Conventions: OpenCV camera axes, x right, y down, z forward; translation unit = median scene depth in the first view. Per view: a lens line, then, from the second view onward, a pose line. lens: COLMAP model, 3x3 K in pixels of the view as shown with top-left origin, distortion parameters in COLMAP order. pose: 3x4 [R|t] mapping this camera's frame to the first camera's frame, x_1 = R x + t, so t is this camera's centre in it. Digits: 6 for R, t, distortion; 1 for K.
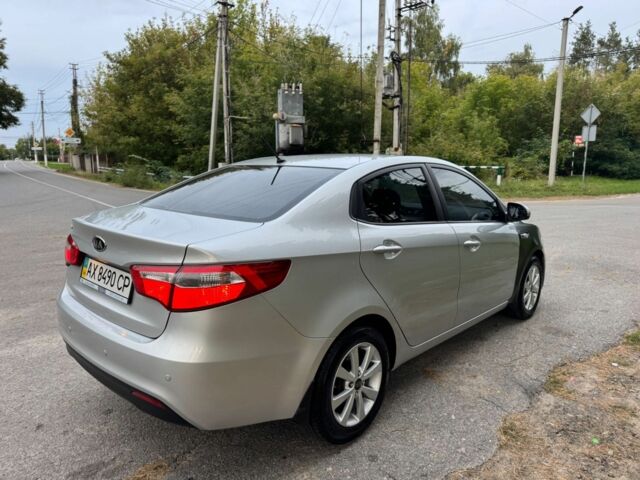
lens RADIAL K [[438.1, 0, 320.6], [0, 438.1, 250.7], [0, 0, 1]] dist [0.080047, -0.098372]
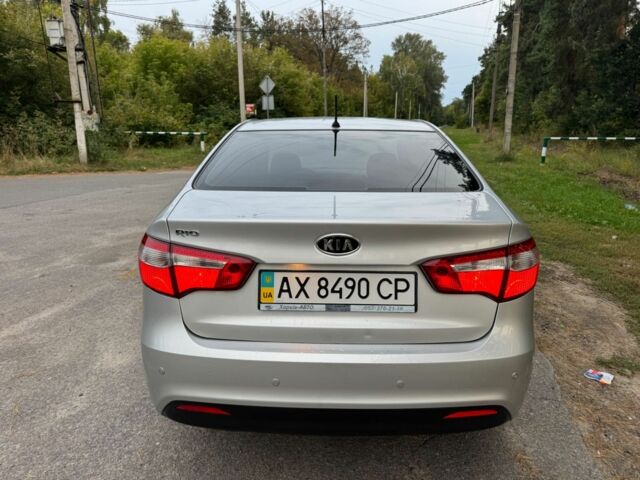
lens RADIAL K [[449.7, 0, 320.0], [0, 449.7, 240.0], [0, 0, 1]] dist [0.037156, -0.046072]
pose [[0.753831, -0.162871, 0.636562, -0.055386], [0.133996, 0.986539, 0.093735, -0.005284], [-0.643260, 0.014637, 0.765508, 0.026998]]
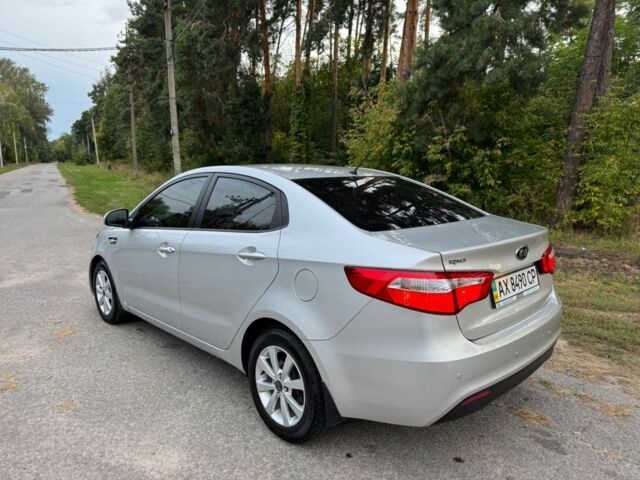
lens RADIAL K [[449.7, 0, 320.0], [0, 449.7, 240.0], [0, 0, 1]] dist [0.037156, -0.046072]
pose [[0.077154, -0.167032, 0.982928, -0.091971], [0.195835, 0.969201, 0.149328, -0.017485], [-0.977597, 0.180970, 0.107488, 0.077266]]
